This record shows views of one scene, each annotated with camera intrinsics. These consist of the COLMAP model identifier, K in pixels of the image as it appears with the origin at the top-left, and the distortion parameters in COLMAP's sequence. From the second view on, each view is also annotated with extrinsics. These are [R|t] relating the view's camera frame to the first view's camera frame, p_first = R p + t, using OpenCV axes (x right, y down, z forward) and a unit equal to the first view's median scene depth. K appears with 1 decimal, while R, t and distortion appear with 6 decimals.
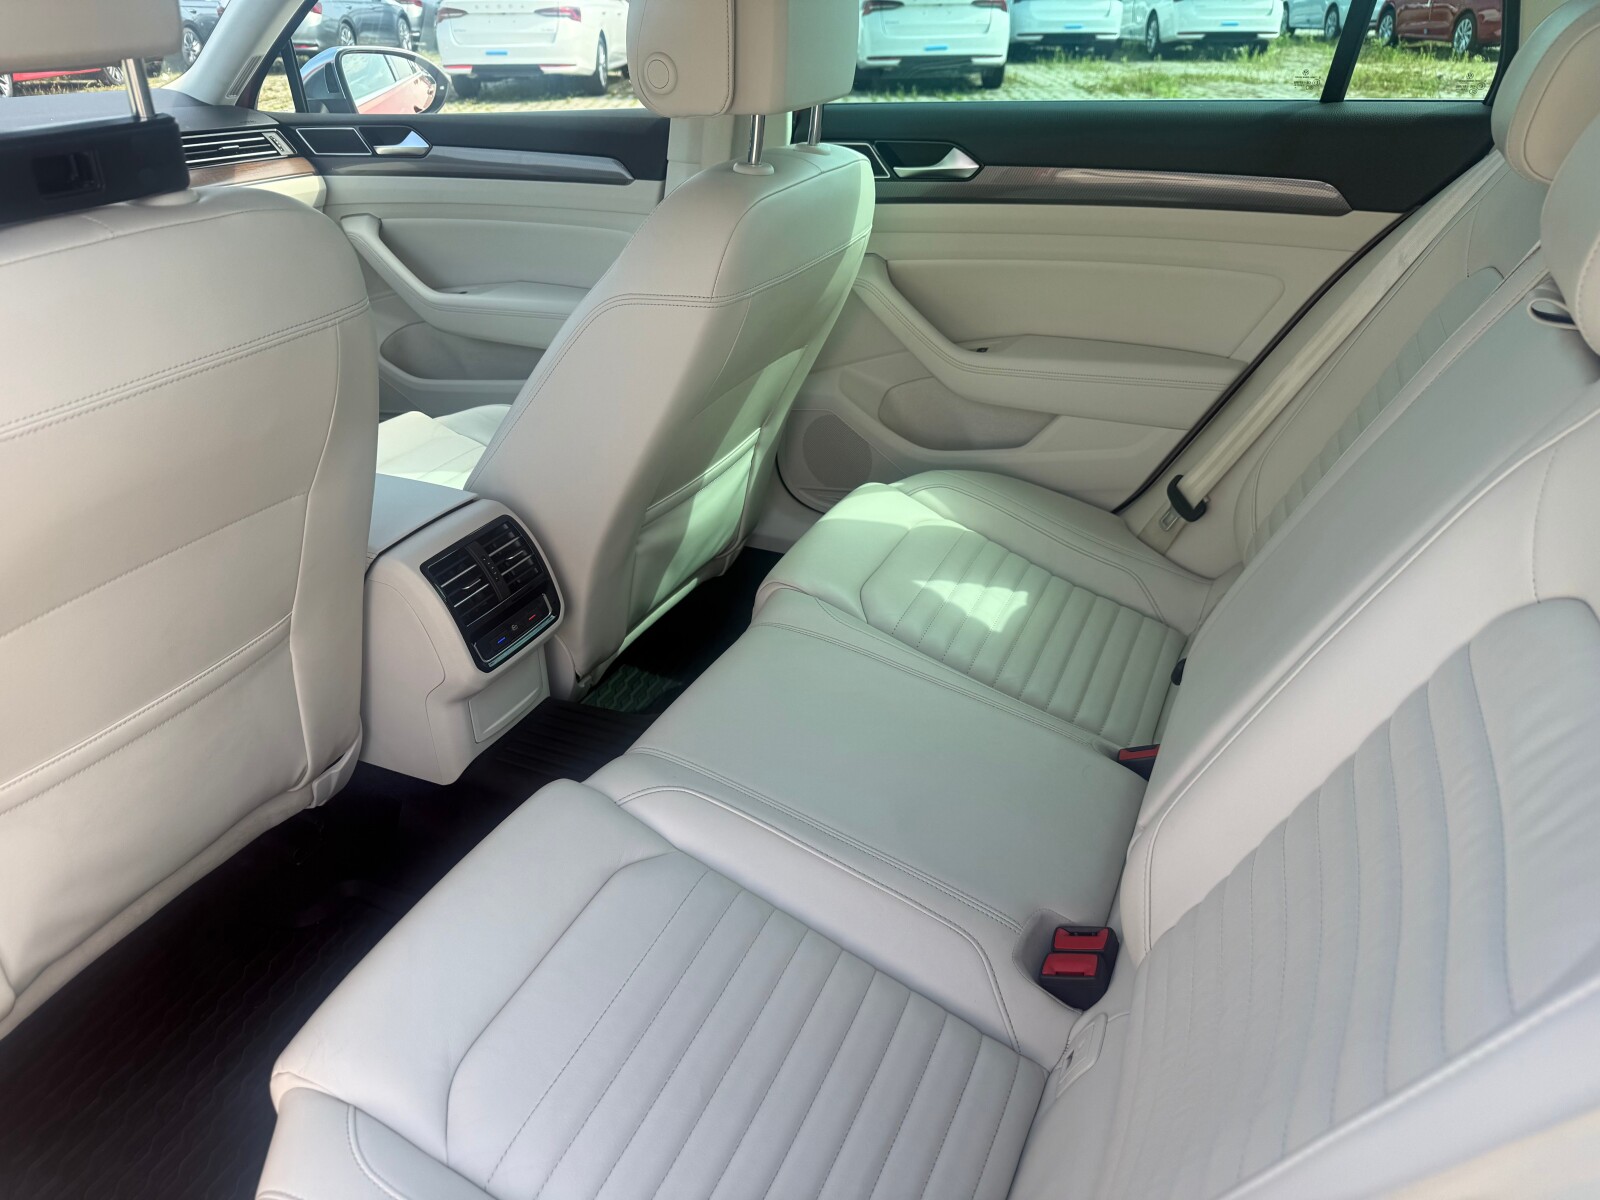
lens RADIAL K [[1147.2, 0, 788.0], [0, 1147.2, 595.8], [0, 0, 1]] dist [0.012177, -0.030991]
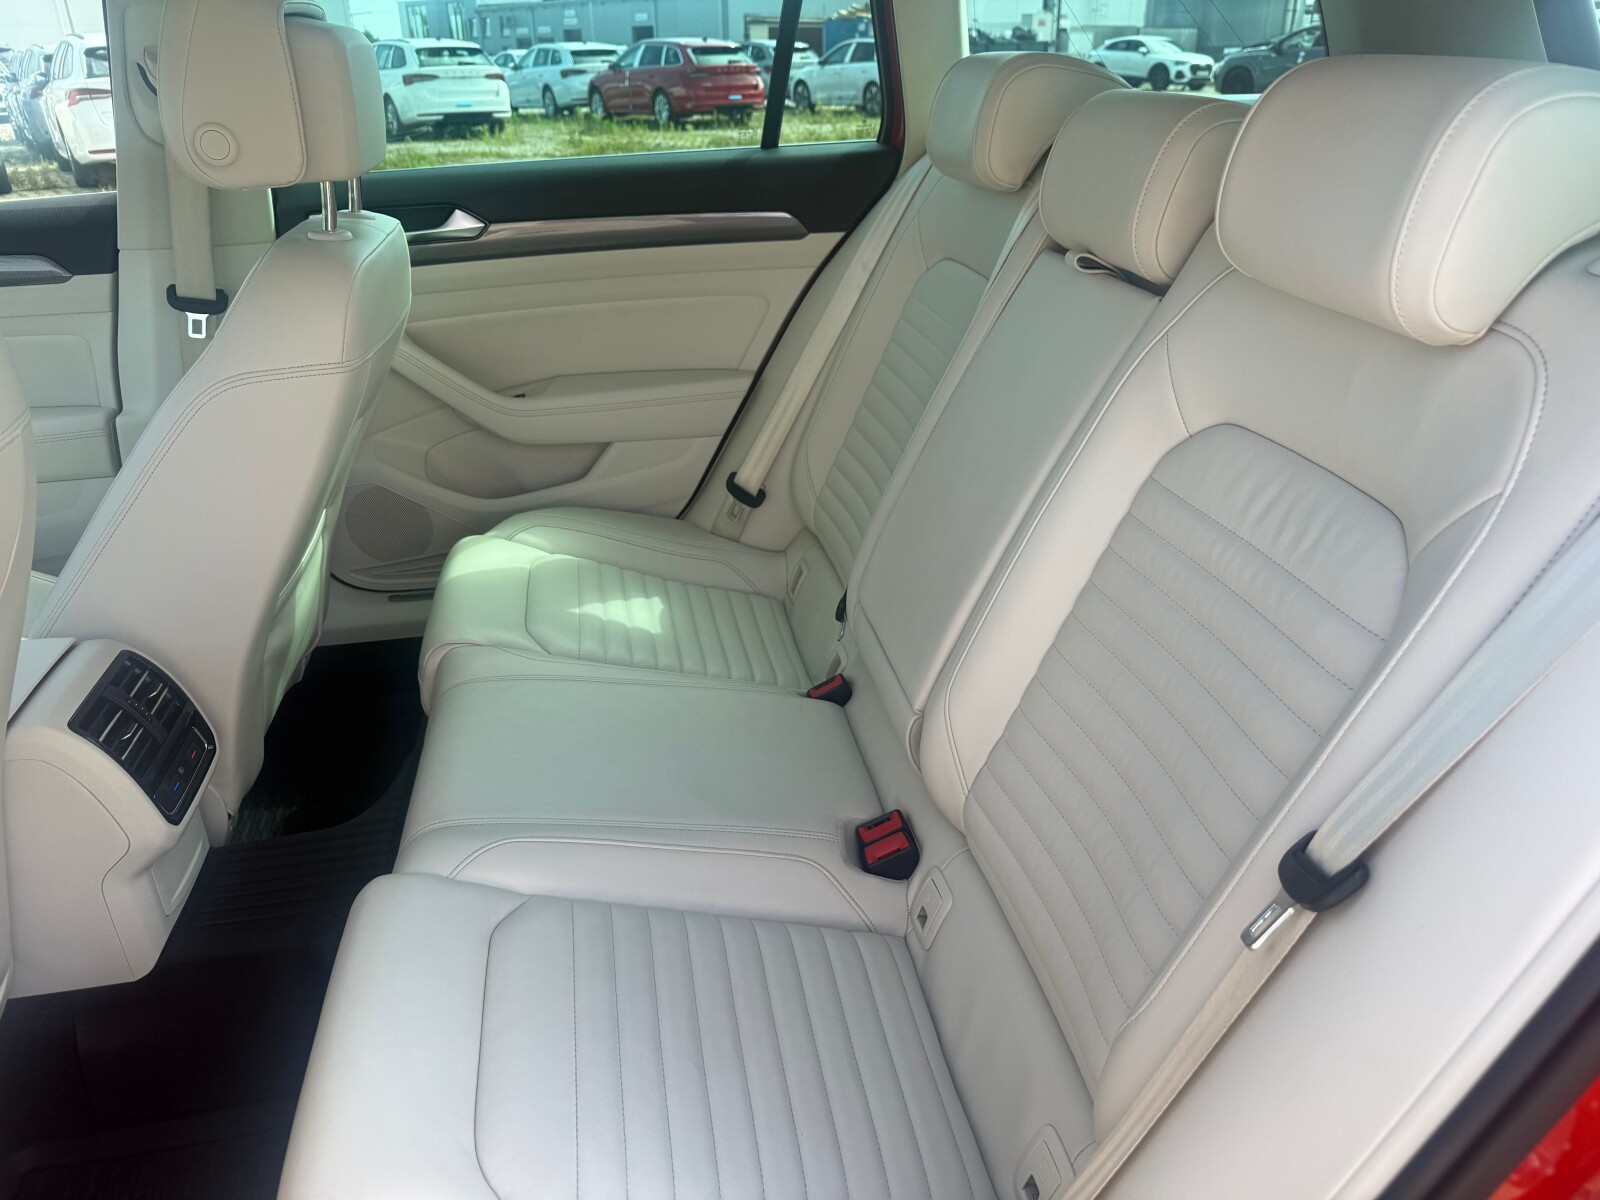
lens RADIAL K [[1177.1, 0, 799.9], [0, 1177.1, 592.2], [0, 0, 1]] dist [-0.016827, -0.004165]
pose [[0.806903, -0.240029, 0.539716, -0.253751], [0.278017, 0.960507, 0.011520, 0.015381], [-0.521166, 0.140755, 0.841768, -0.004653]]
